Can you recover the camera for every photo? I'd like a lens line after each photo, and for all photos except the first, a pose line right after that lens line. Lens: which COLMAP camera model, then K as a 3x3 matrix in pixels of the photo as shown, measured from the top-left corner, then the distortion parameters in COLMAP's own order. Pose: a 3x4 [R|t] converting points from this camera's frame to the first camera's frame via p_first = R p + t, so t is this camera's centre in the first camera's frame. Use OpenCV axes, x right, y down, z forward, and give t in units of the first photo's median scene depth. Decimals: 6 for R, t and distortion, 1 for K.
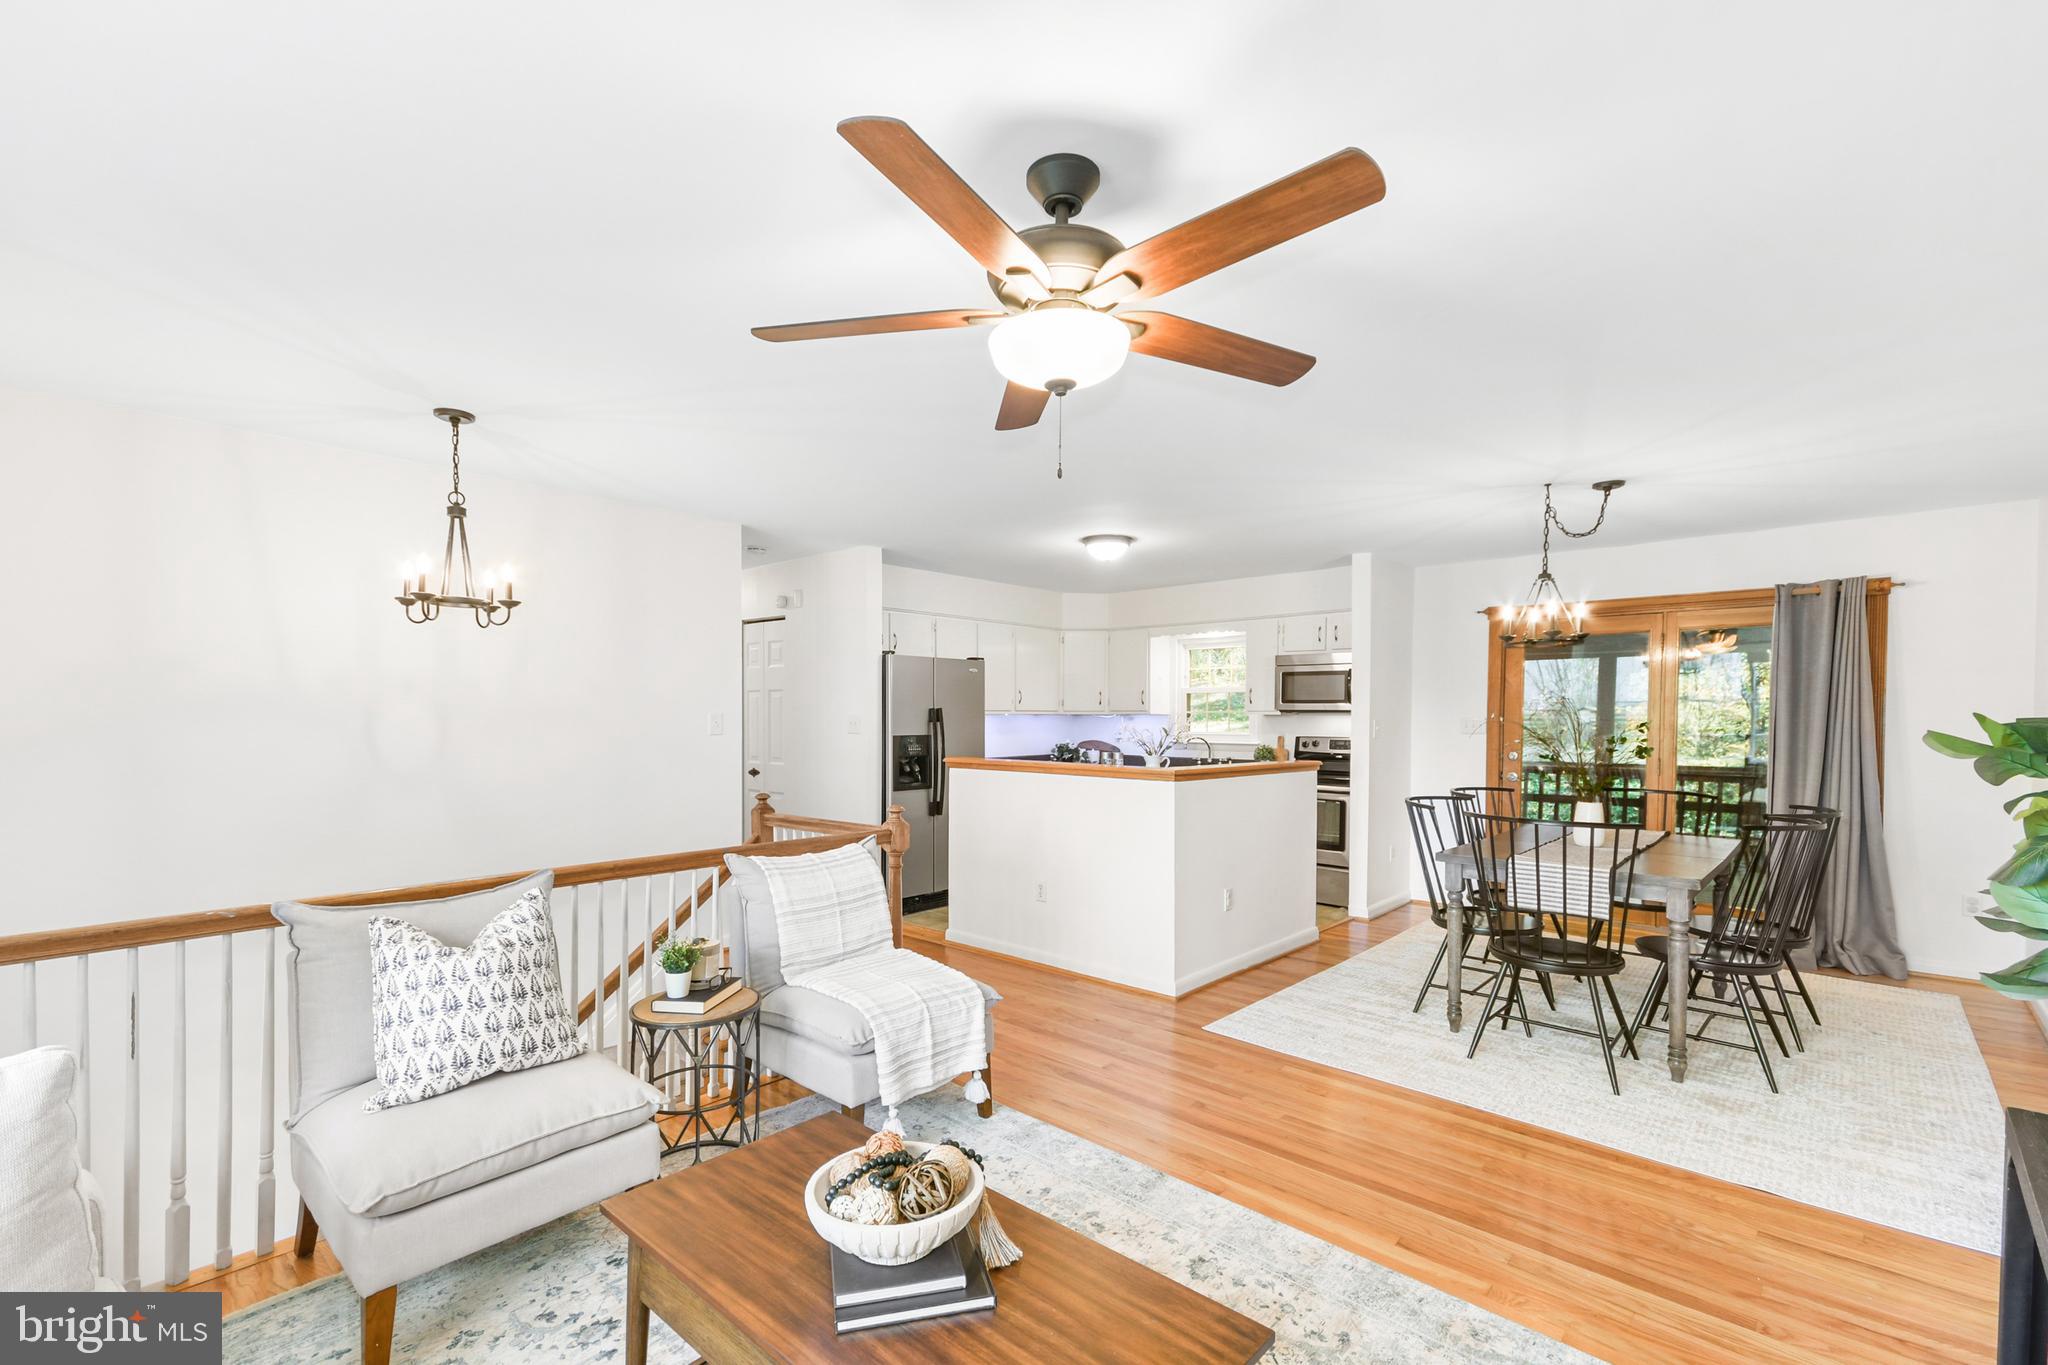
lens RADIAL K [[902.3, 0, 1028.1], [0, 902.3, 725.1], [0, 0, 1]] dist [0.024090, -0.009221]
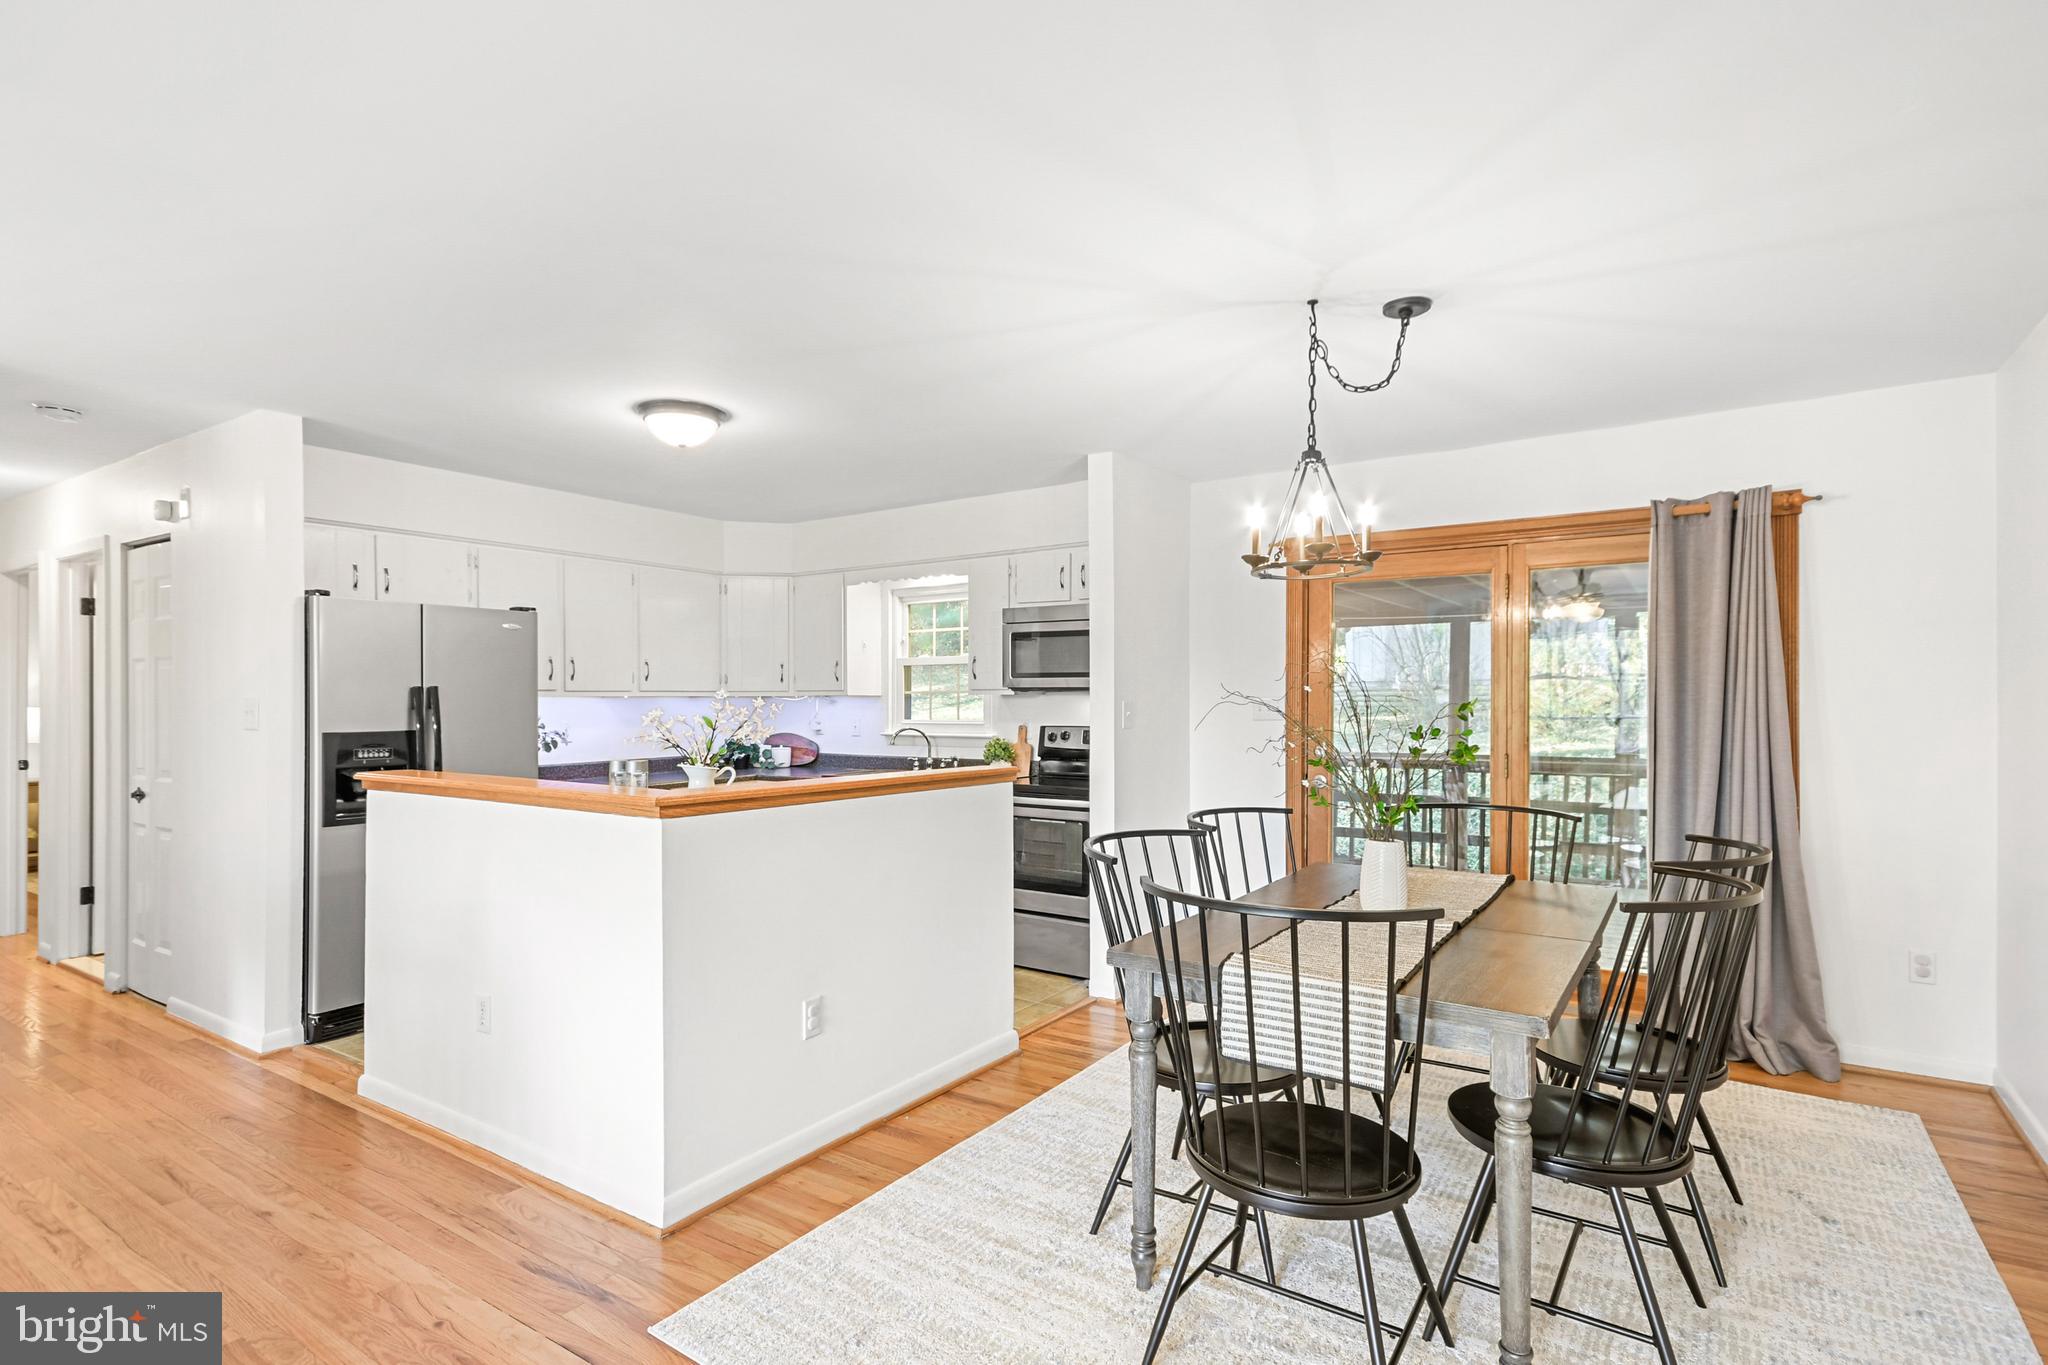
lens RADIAL K [[1019.1, 0, 1024.0], [0, 1019.1, 682.5], [0, 0, 1]] dist [0.000896, 0.000387]
pose [[0.989710, -0.004020, 0.143034, 0.242776], [0.007839, 0.999627, -0.026145, -0.000592], [-0.142876, 0.026997, 0.989372, 0.314637]]
